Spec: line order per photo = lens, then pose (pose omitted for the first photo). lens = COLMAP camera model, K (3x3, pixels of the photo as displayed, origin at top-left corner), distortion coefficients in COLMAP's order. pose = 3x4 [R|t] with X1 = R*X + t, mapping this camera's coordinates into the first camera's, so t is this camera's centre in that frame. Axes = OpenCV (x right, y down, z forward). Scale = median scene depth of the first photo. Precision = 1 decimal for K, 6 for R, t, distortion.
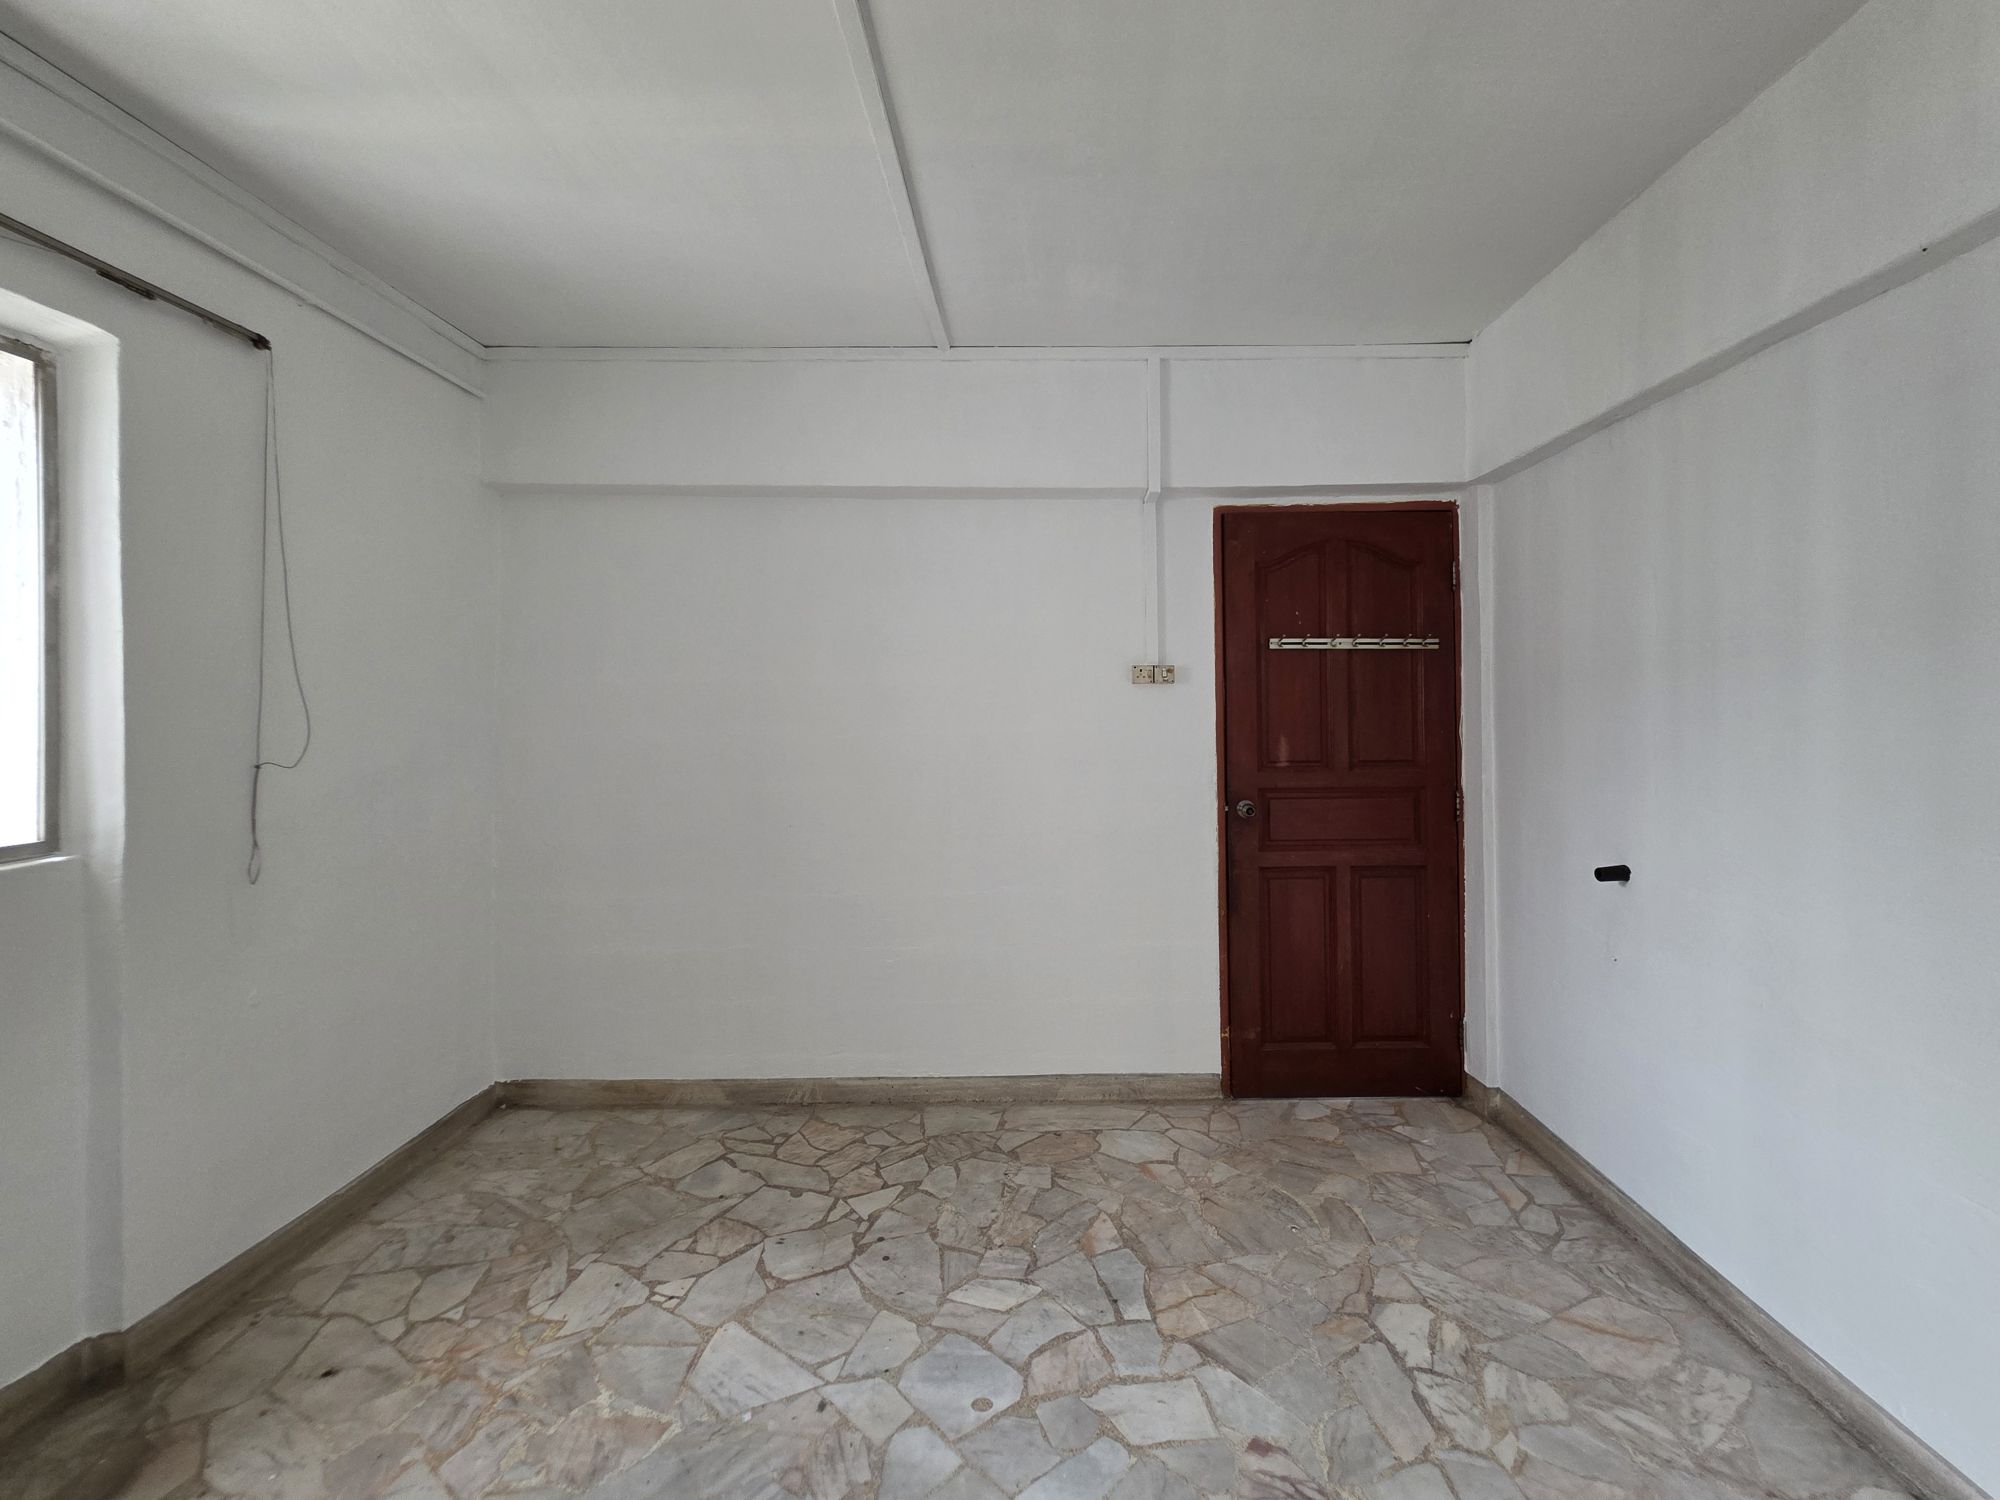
lens RADIAL K [[864.3, 0, 1004.5], [0, 864.3, 707.0], [0, 0, 1]] dist [0.002081, 0.000548]
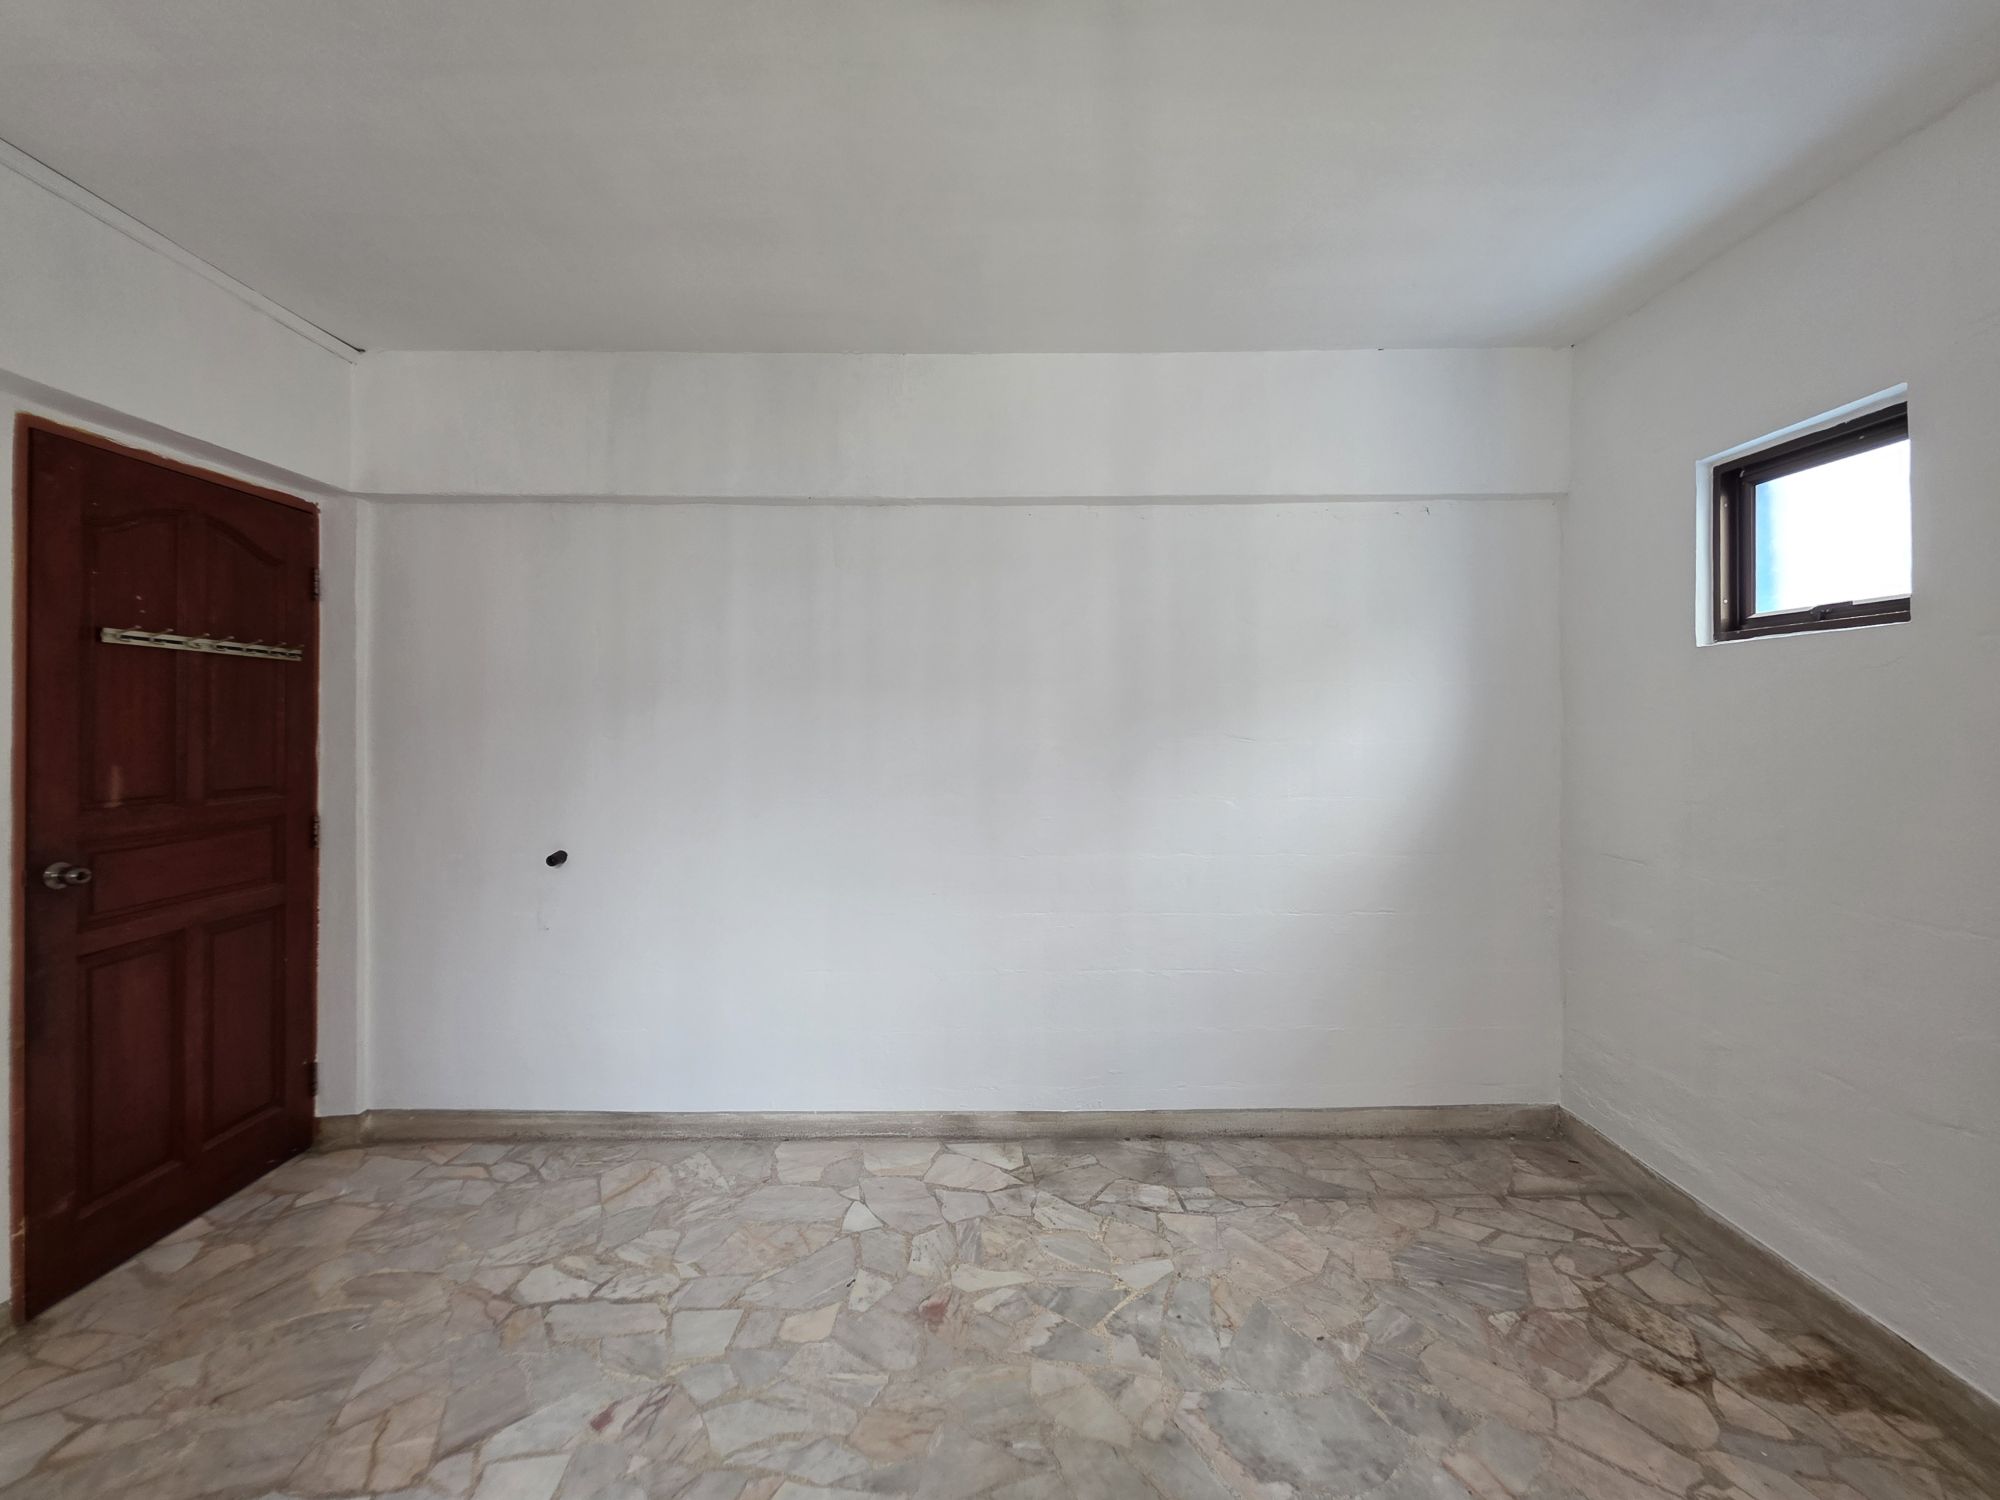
lens RADIAL K [[864.3, 0, 1004.5], [0, 864.3, 707.0], [0, 0, 1]] dist [0.002081, 0.000548]
pose [[-0.052446, 0.025949, 0.998287, -0.610157], [-0.005993, 0.999636, -0.026299, 0.000349], [-0.998606, -0.007362, -0.052271, 0.421986]]
